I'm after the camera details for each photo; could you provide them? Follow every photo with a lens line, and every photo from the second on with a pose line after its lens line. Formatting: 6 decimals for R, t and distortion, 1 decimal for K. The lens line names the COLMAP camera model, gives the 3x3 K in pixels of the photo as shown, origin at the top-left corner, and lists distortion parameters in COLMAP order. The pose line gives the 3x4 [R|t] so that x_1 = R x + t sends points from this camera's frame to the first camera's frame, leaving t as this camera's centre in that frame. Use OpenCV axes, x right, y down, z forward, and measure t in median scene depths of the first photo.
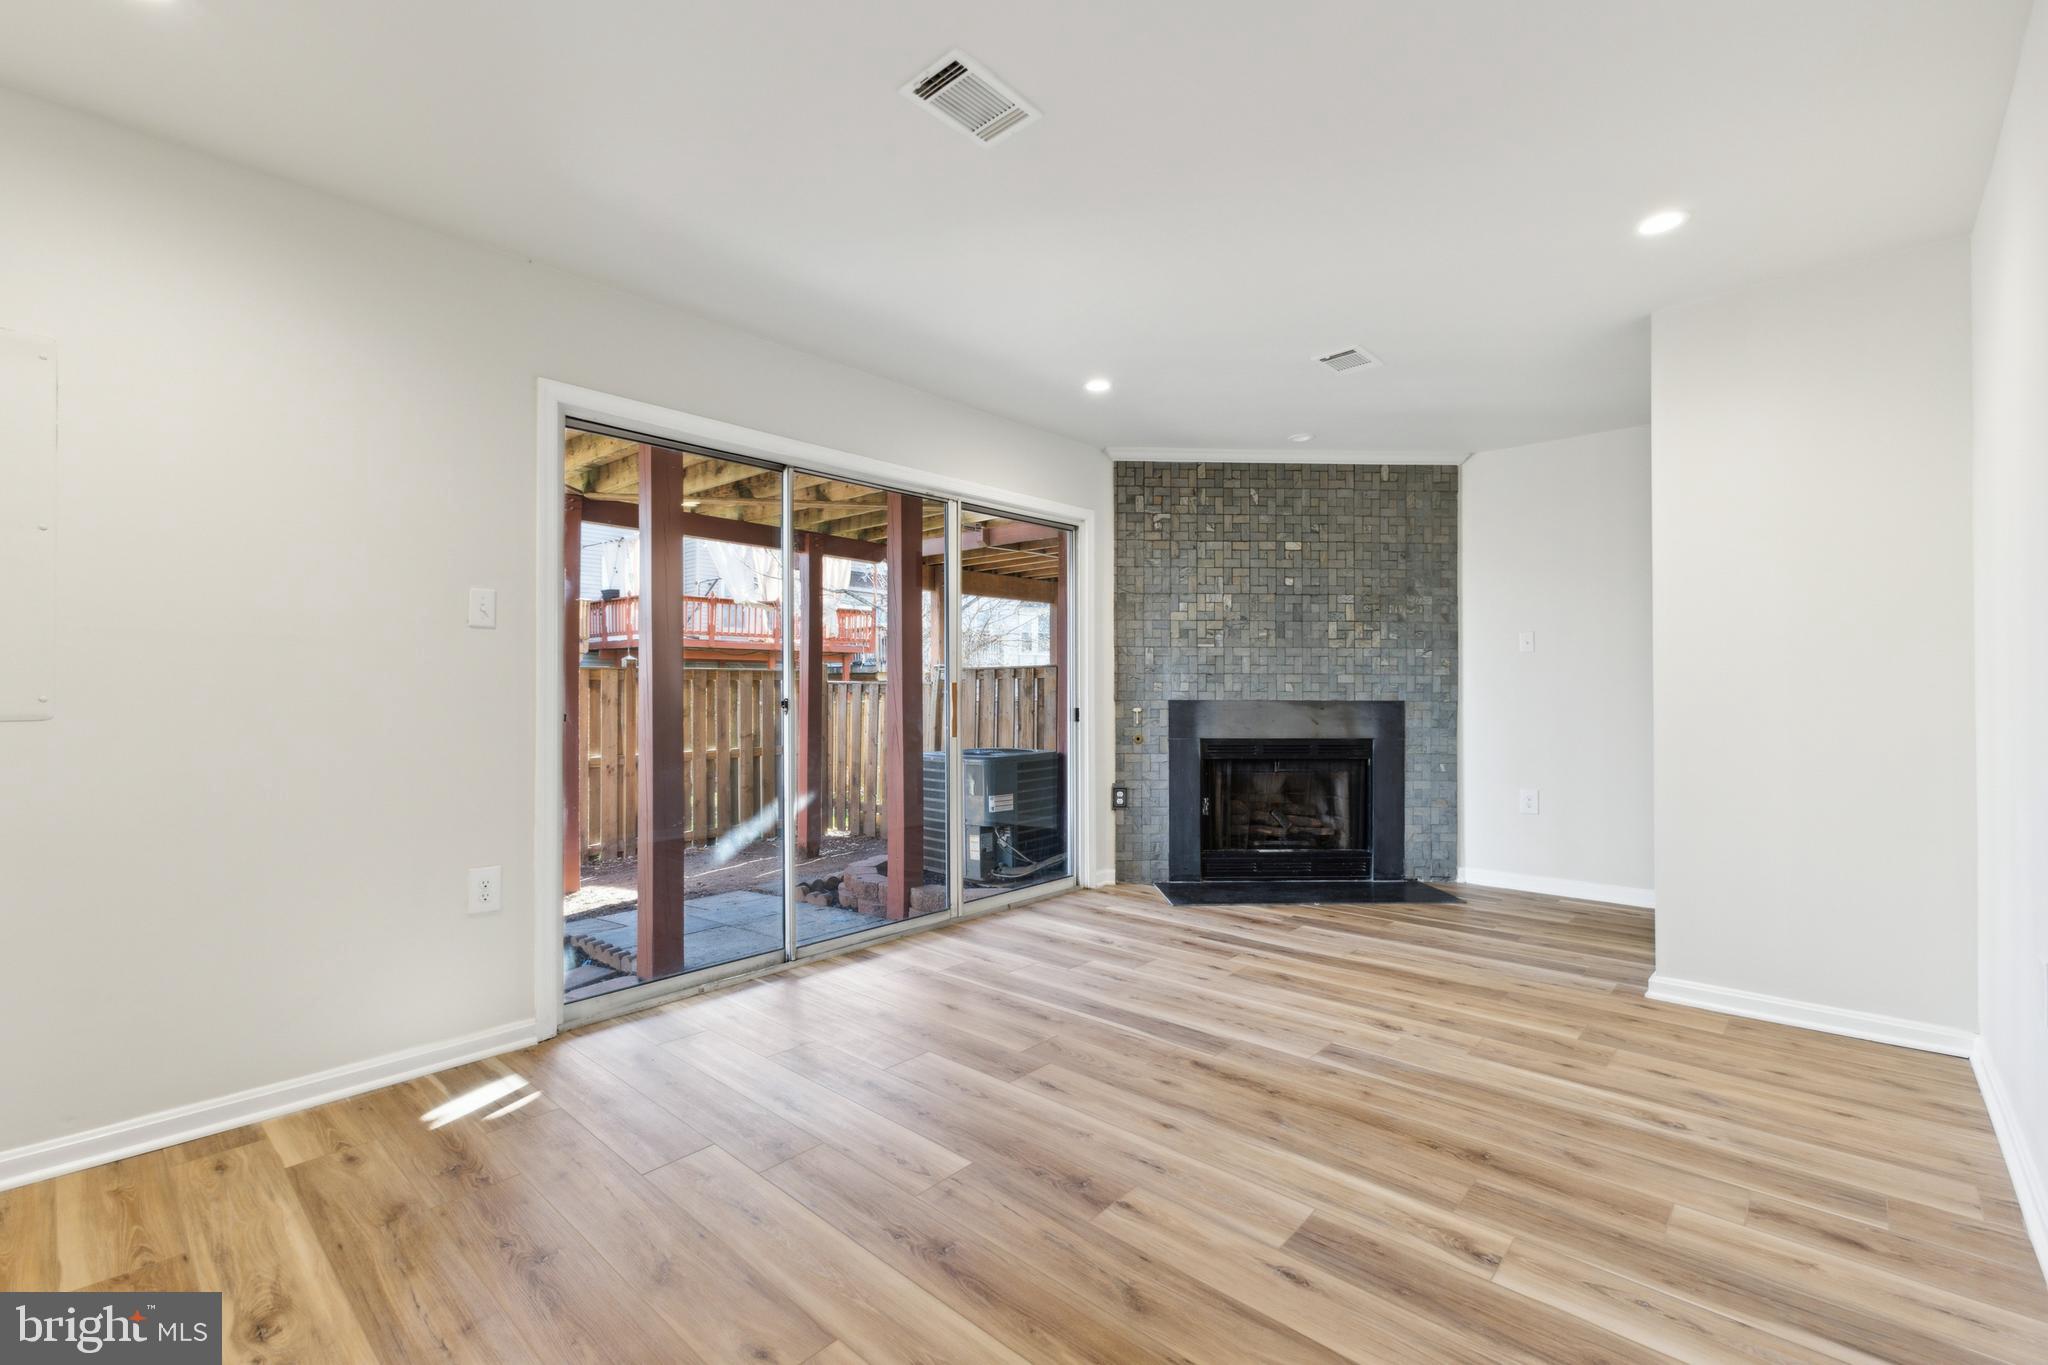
lens RADIAL K [[894.7, 0, 1038.6], [0, 894.7, 685.0], [0, 0, 1]] dist [0.009184, -0.000413]
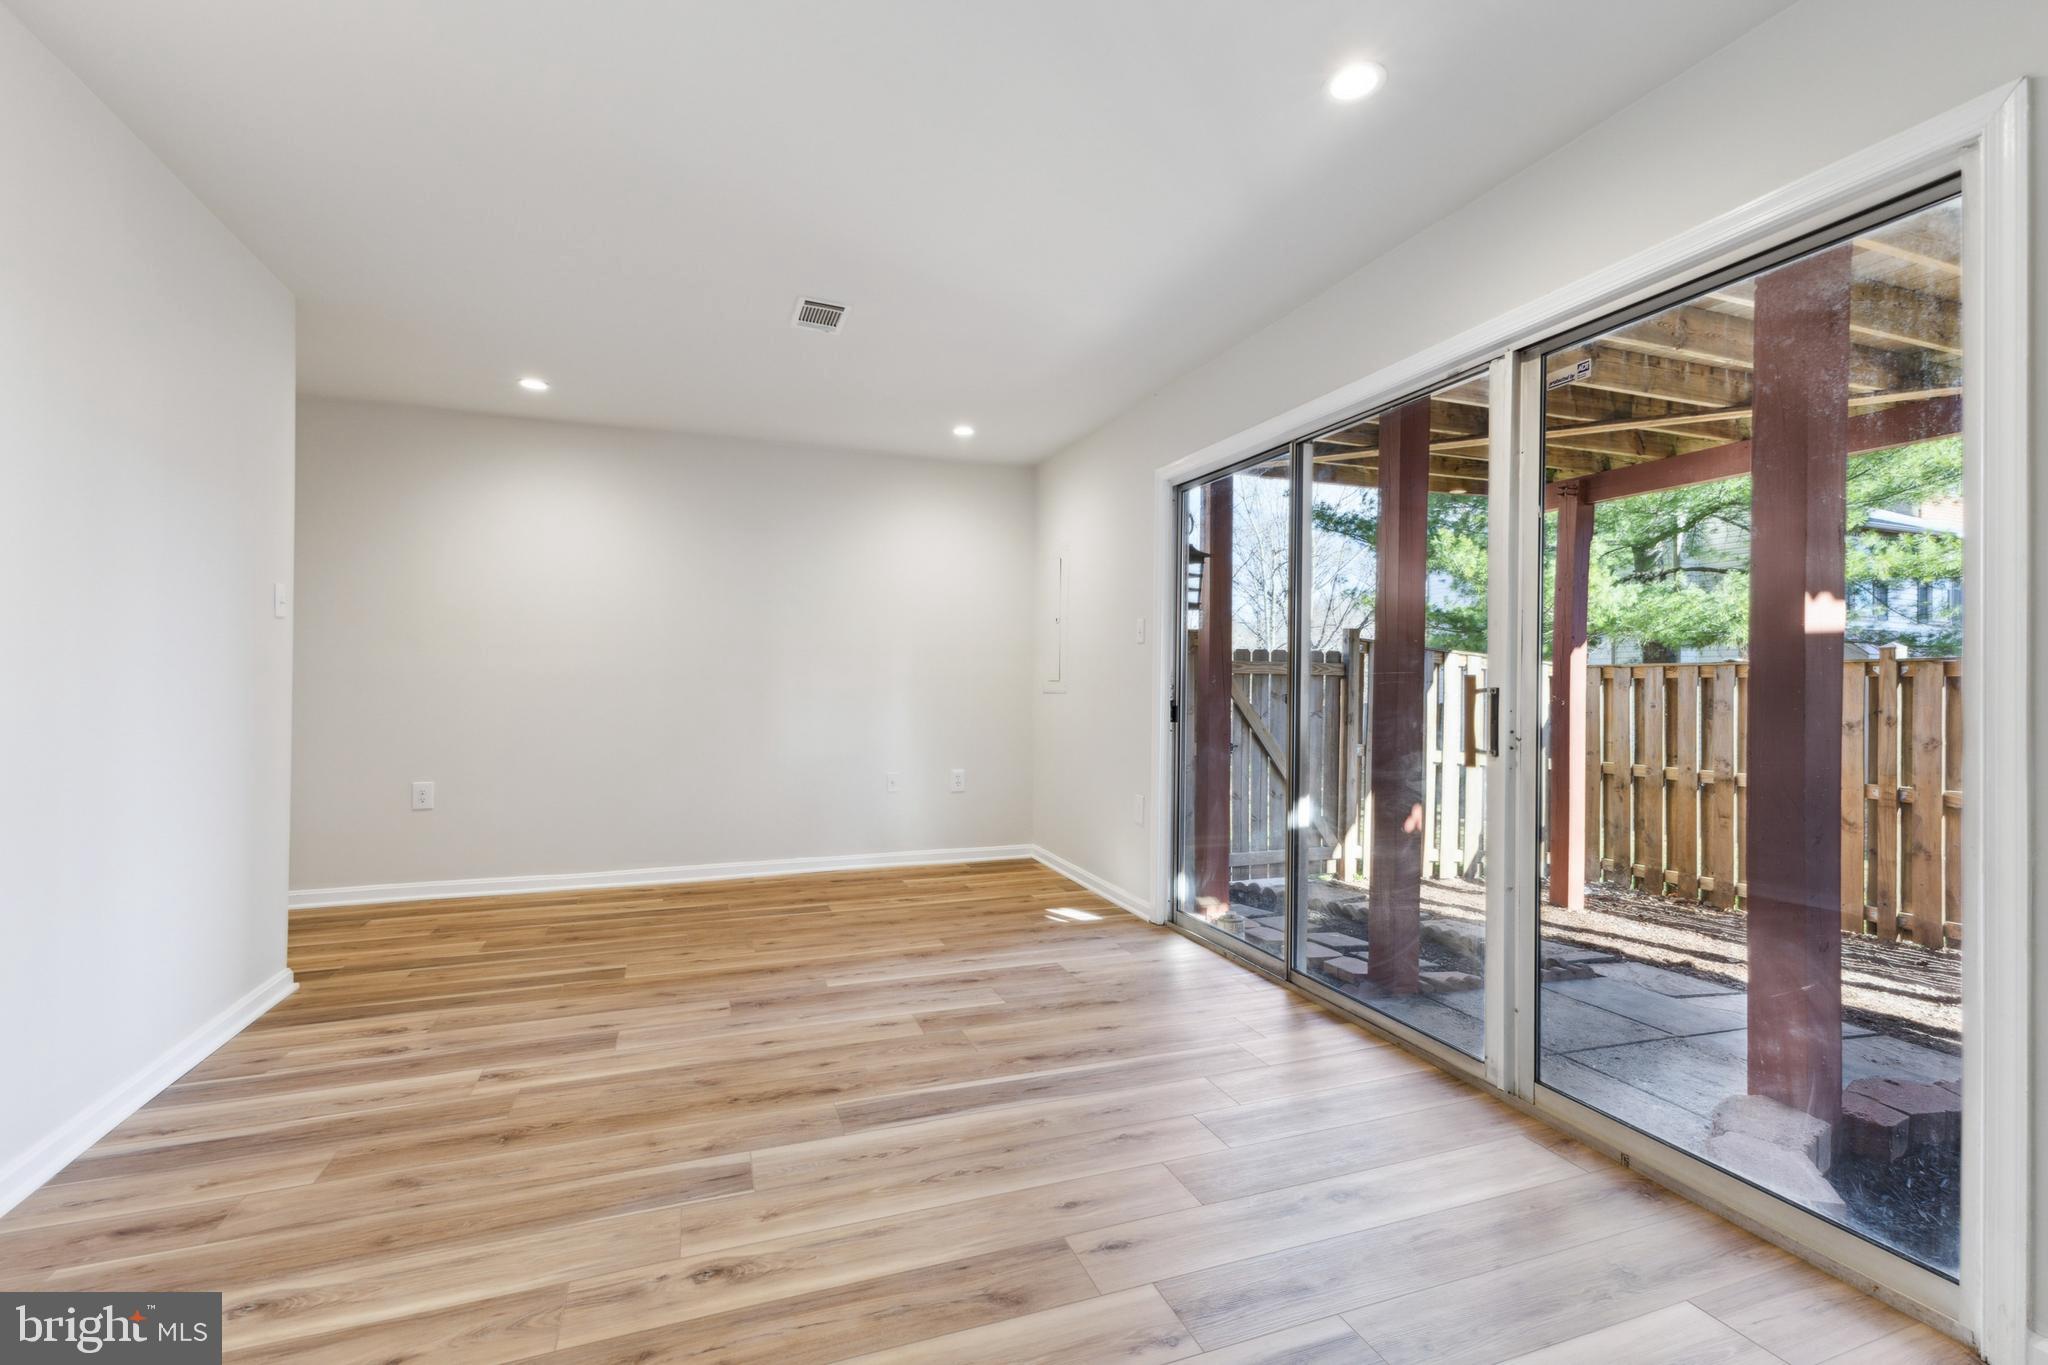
lens RADIAL K [[894.7, 0, 1003.8], [0, 894.7, 675.2], [0, 0, 1]] dist [0.009184, -0.000413]
pose [[-0.491073, -0.006541, -0.871094, 0.586535], [-0.005790, 0.999974, -0.004244, 0.001403], [0.871099, 0.002959, -0.491099, 1.053009]]
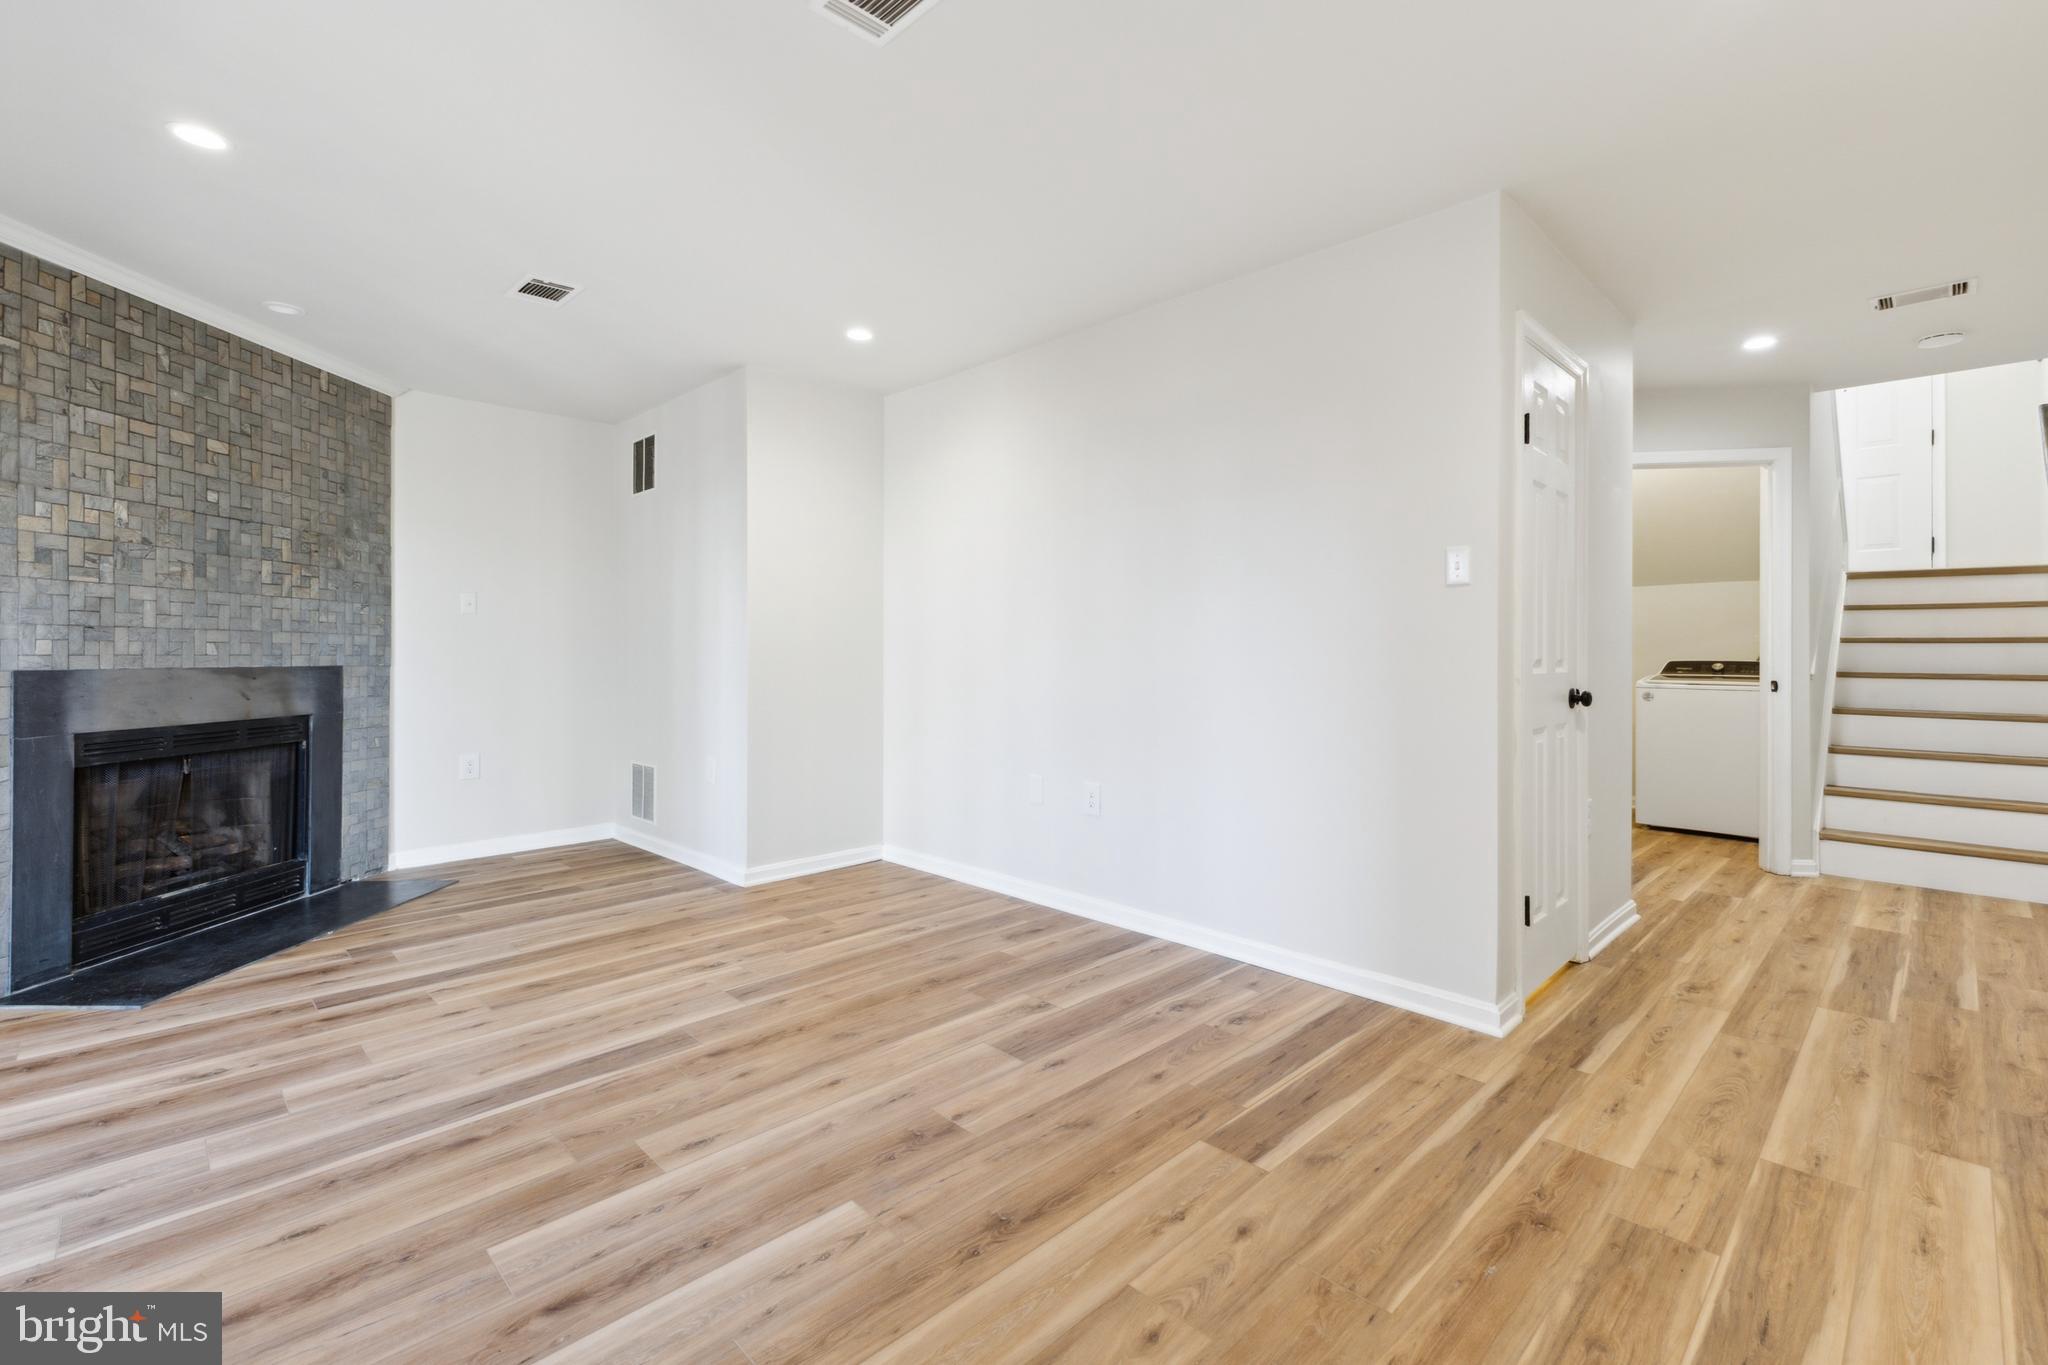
lens RADIAL K [[894.7, 0, 1039.7], [0, 894.7, 650.3], [0, 0, 1]] dist [0.009184, -0.000413]
pose [[0.053175, 0.001467, 0.998584, -0.484537], [-0.005399, 0.999985, -0.001181, 0.001337], [-0.998571, -0.005328, 0.053182, 0.404618]]
